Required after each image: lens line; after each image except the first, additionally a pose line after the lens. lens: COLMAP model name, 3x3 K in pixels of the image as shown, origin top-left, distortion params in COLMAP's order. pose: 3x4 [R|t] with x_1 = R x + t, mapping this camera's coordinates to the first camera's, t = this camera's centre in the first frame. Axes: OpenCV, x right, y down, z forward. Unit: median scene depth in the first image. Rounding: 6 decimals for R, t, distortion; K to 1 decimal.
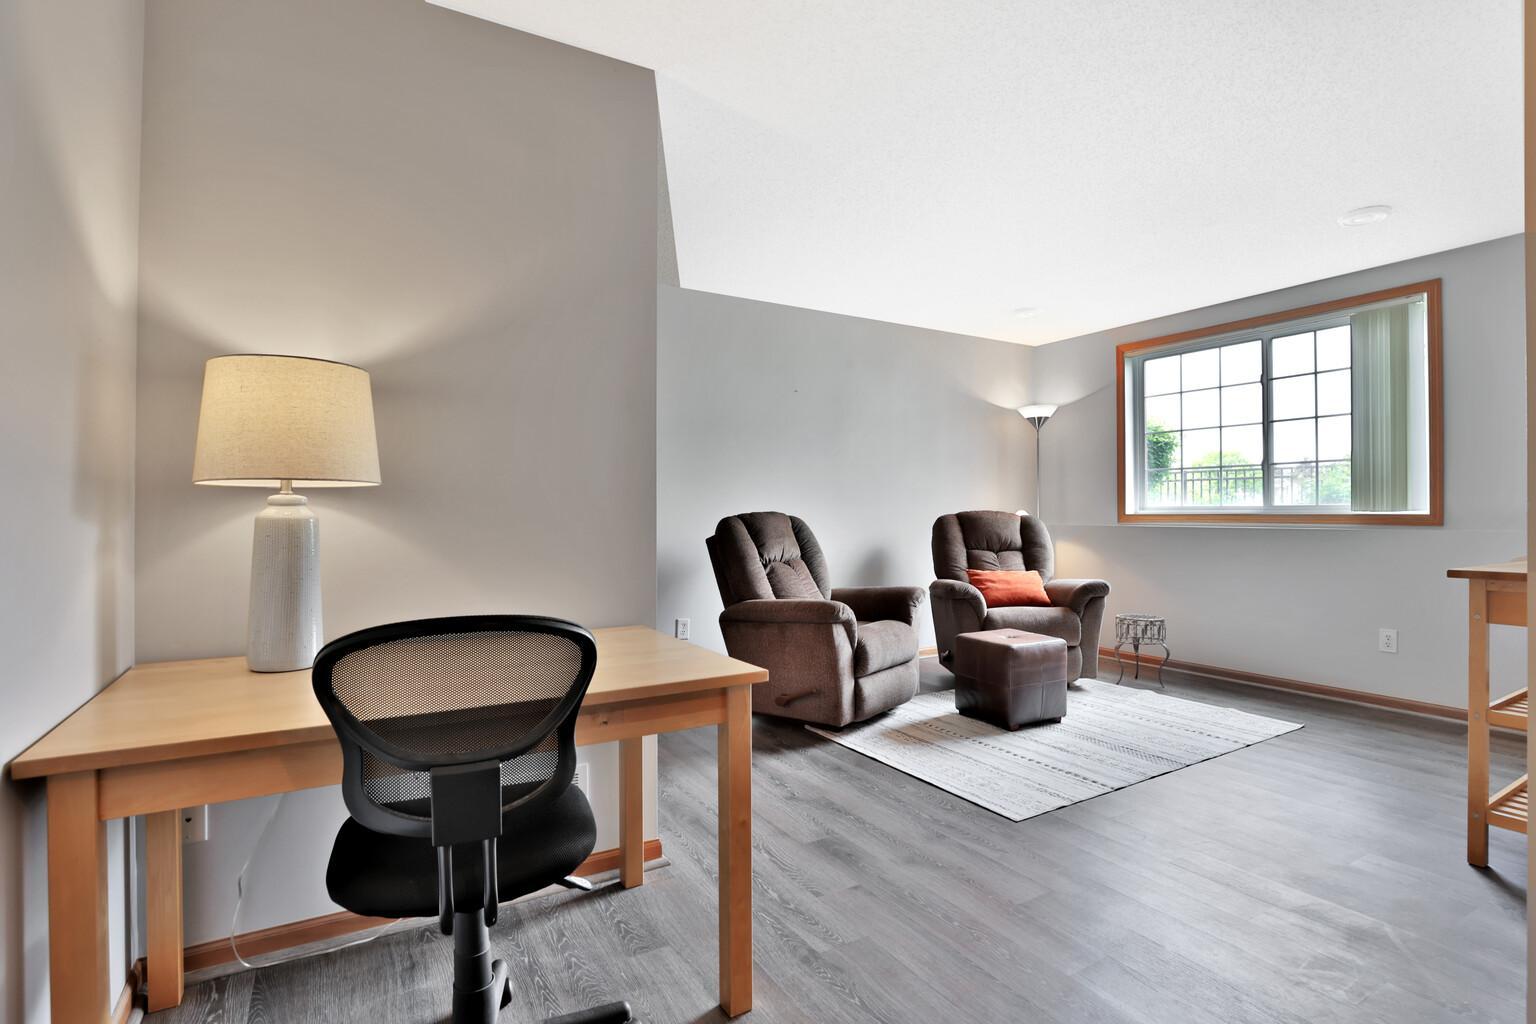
lens RADIAL K [[744.6, 0, 775.6], [0, 744.6, 513.3], [0, 0, 1]] dist [-0.033655, 0.000076]
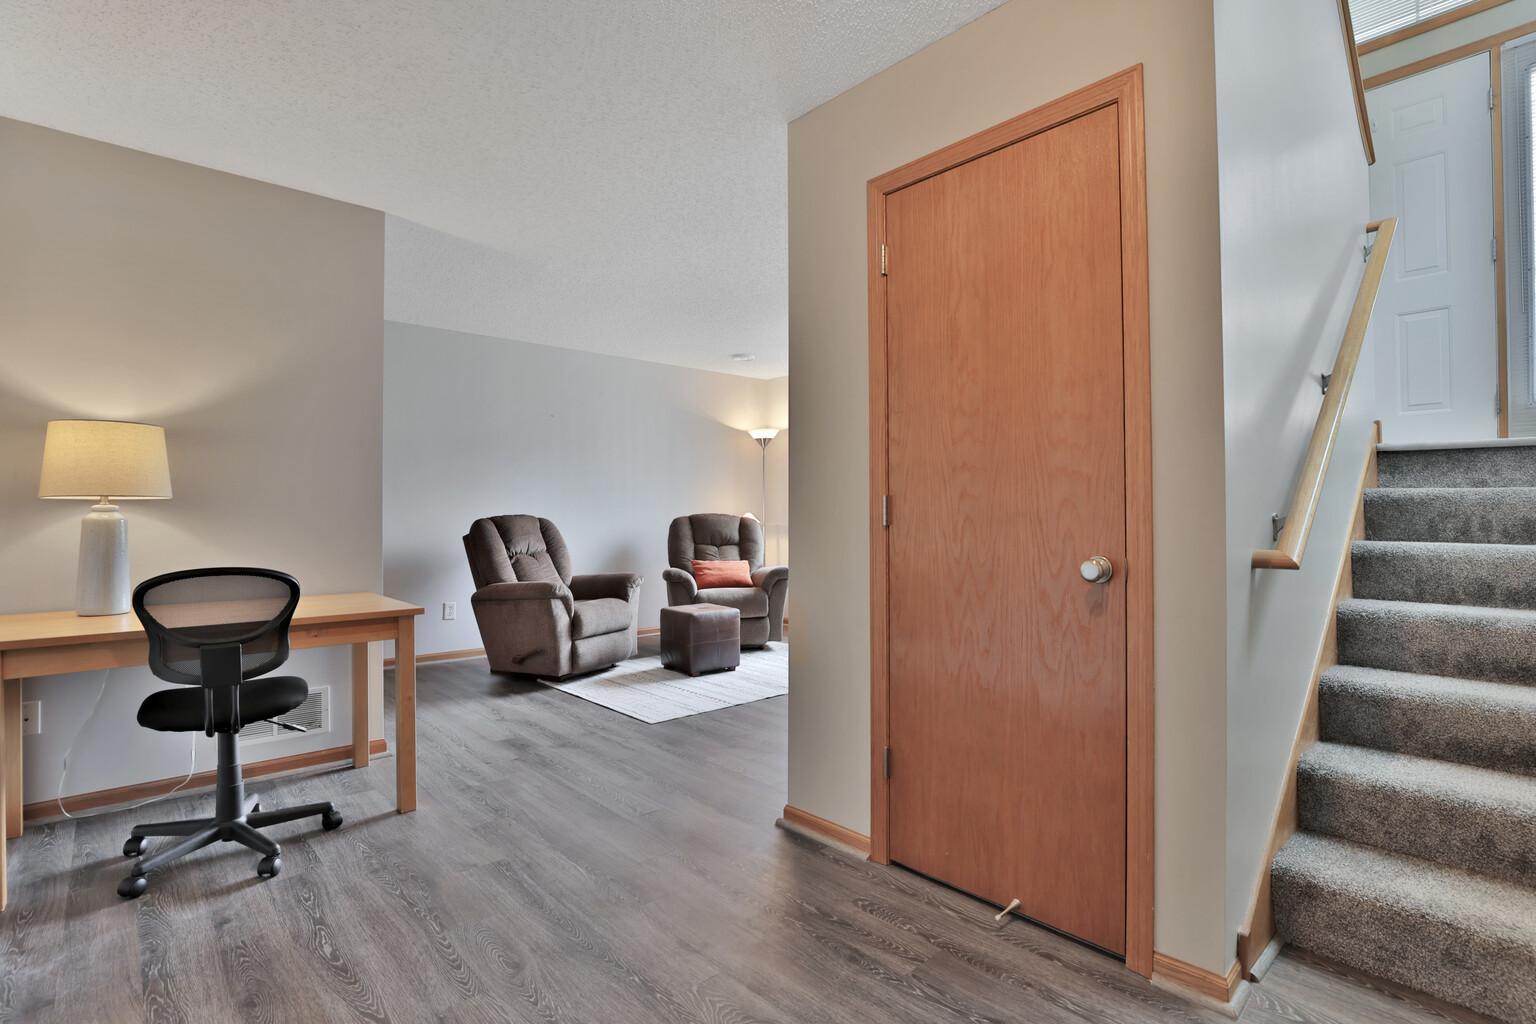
lens RADIAL K [[743.9, 0, 768.0], [0, 743.9, 512.0], [0, 0, 1]] dist [-0.036468, 0.008985]
pose [[0.981415, -0.000497, 0.191899, 0.181792], [0.001393, 0.999989, -0.004532, -0.000268], [-0.191895, 0.004715, 0.981404, -0.338977]]
